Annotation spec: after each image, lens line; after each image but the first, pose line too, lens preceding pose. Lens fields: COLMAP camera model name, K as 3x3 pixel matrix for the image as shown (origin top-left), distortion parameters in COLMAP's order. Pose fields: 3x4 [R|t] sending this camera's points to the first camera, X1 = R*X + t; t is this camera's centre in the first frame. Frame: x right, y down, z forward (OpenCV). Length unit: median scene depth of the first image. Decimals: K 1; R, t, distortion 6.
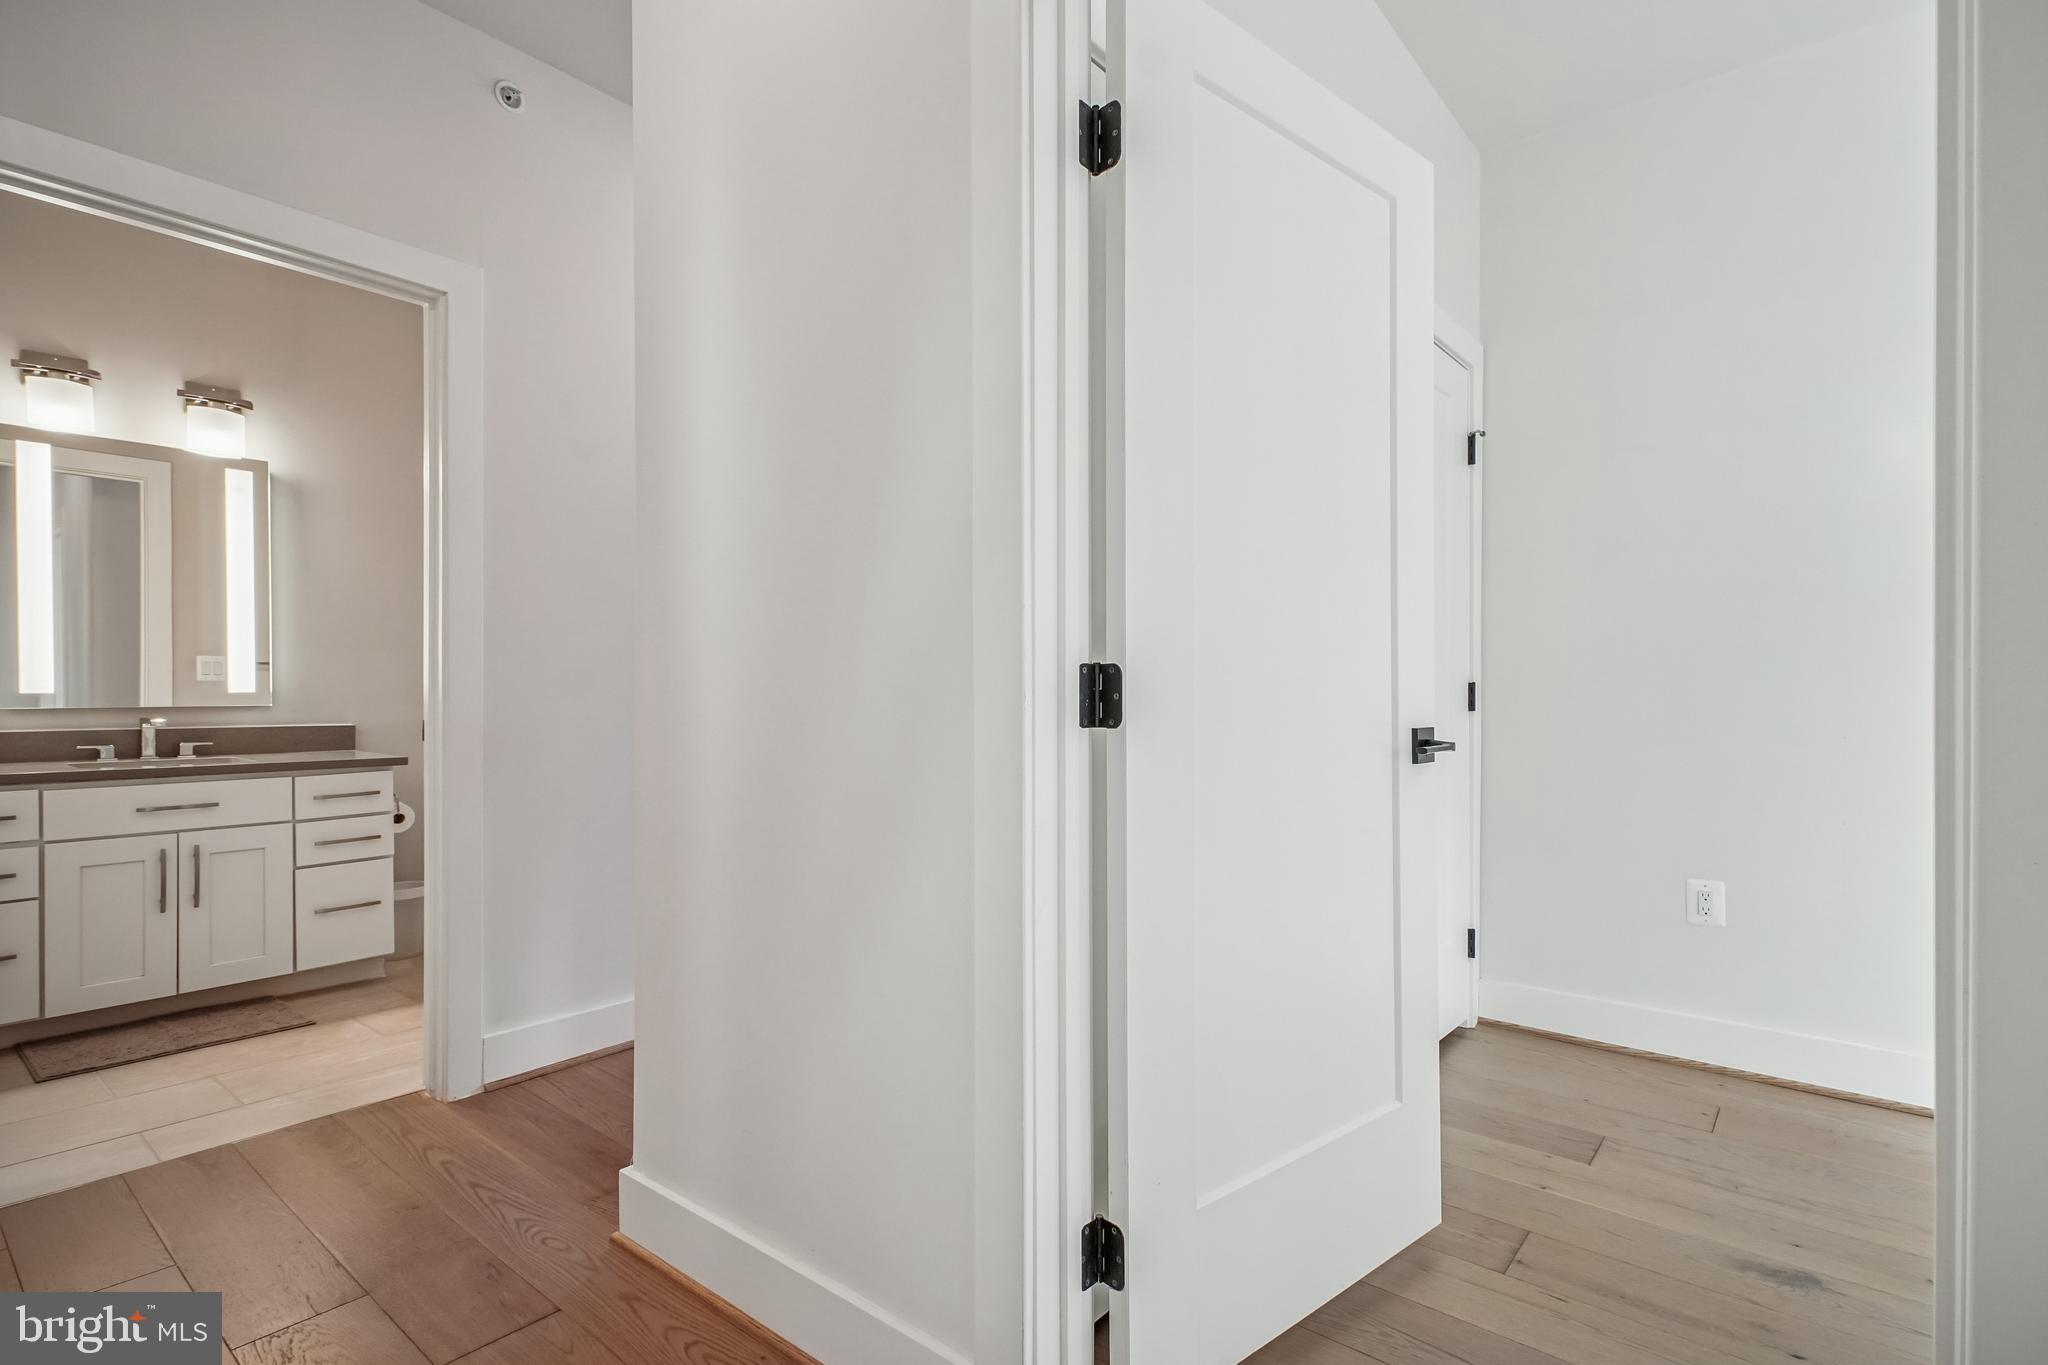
lens RADIAL K [[977.3, 0, 1023.2], [0, 977.3, 688.8], [0, 0, 1]] dist [0.024641, -0.012563]
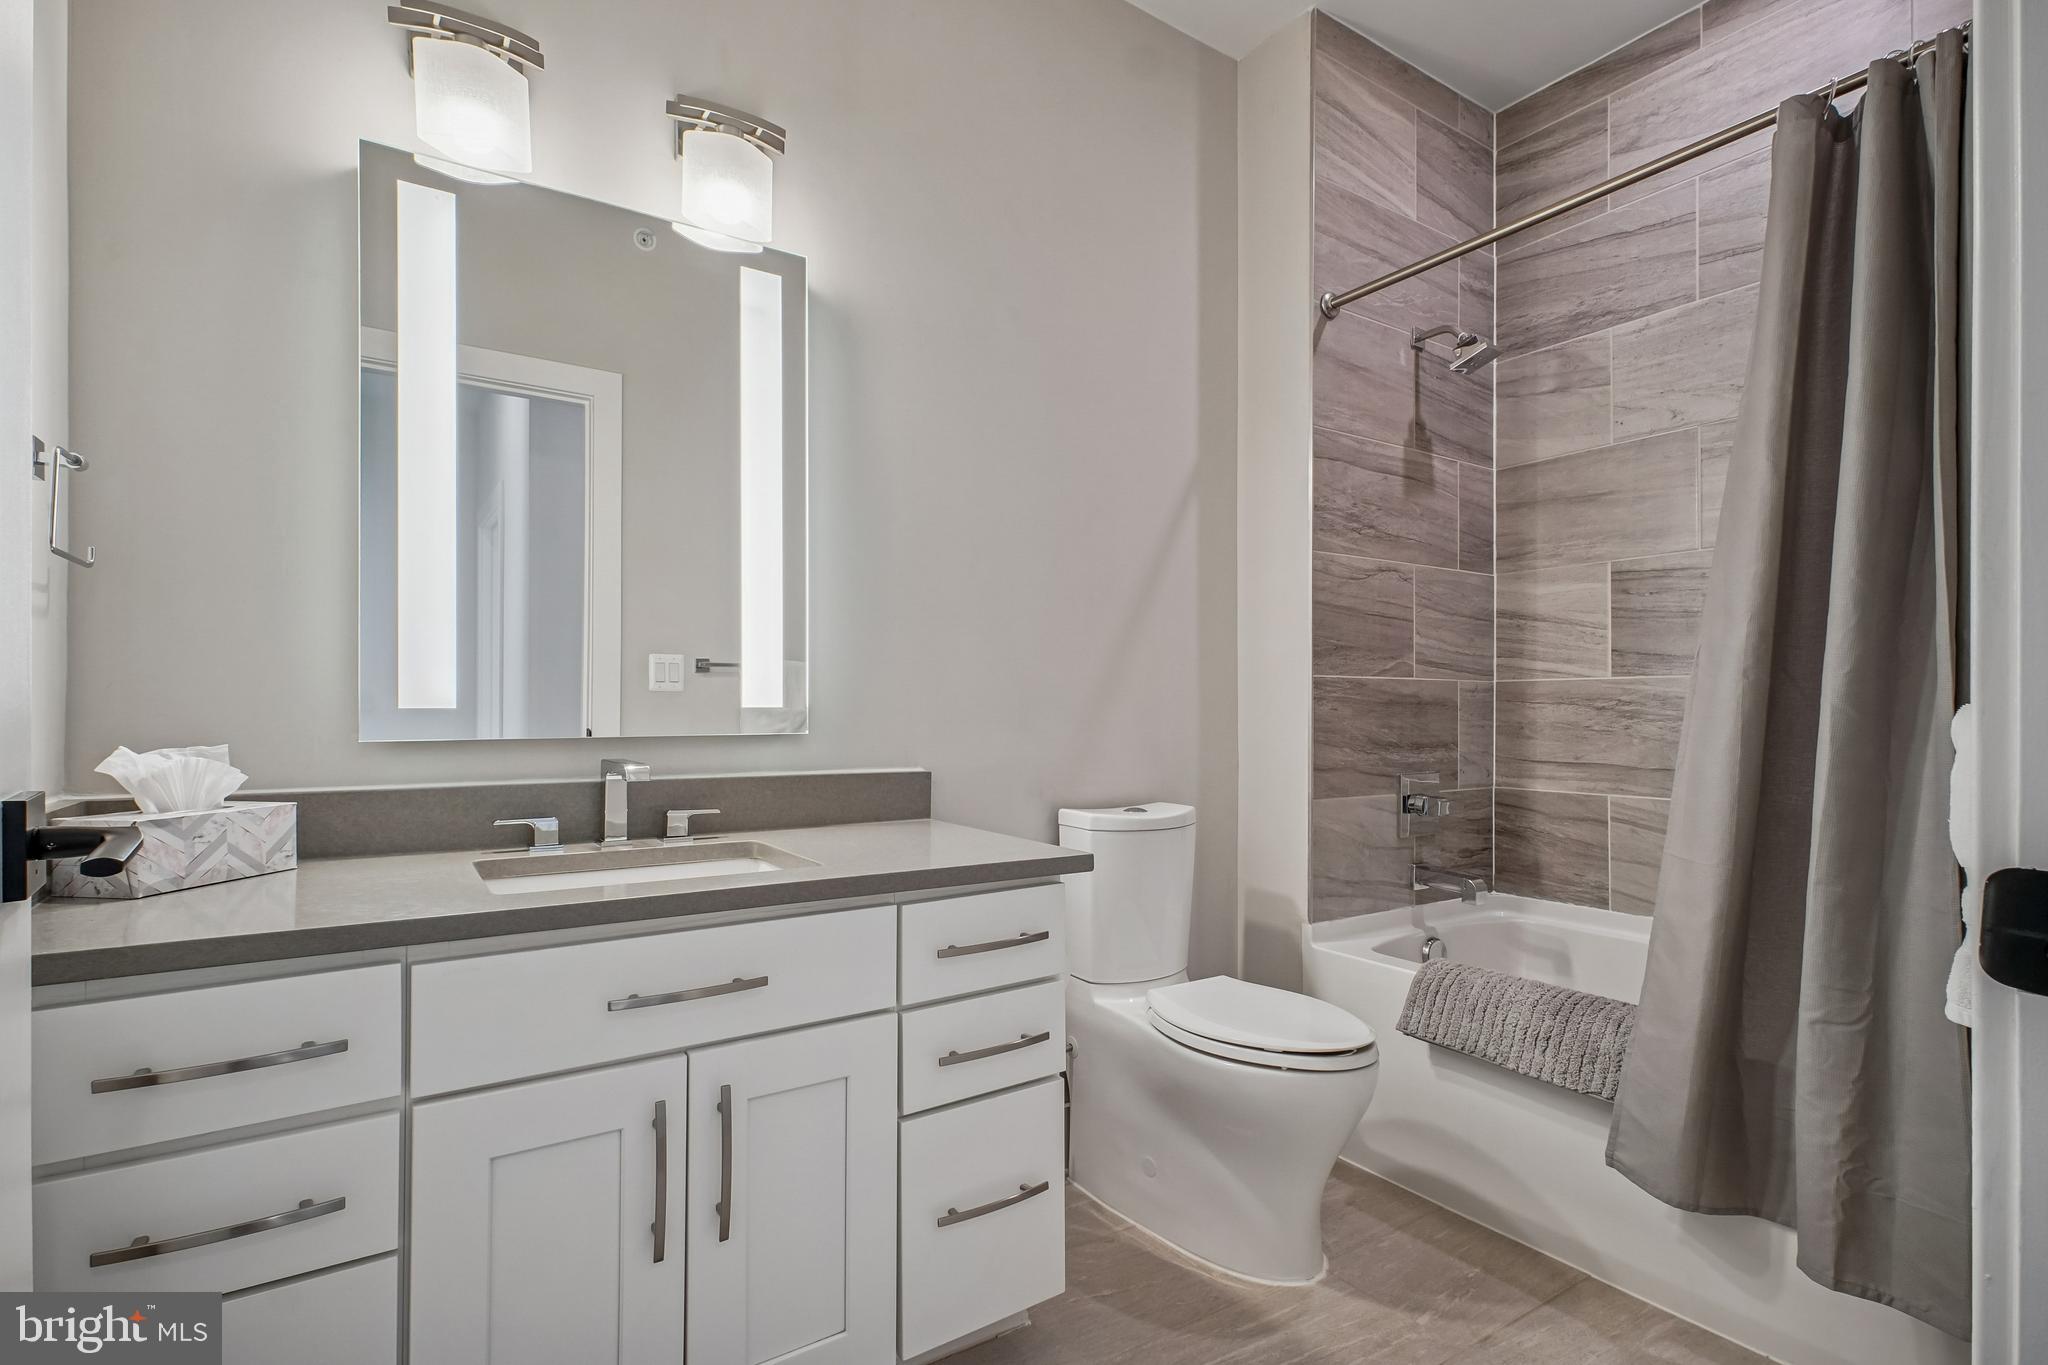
lens RADIAL K [[977.3, 0, 1023.2], [0, 977.3, 688.8], [0, 0, 1]] dist [0.024641, -0.012563]
pose [[0.958501, -0.002562, -0.285078, -0.552983], [-0.001623, 0.999894, -0.014442, 0.000597], [0.285085, 0.014306, 0.958396, 0.590918]]
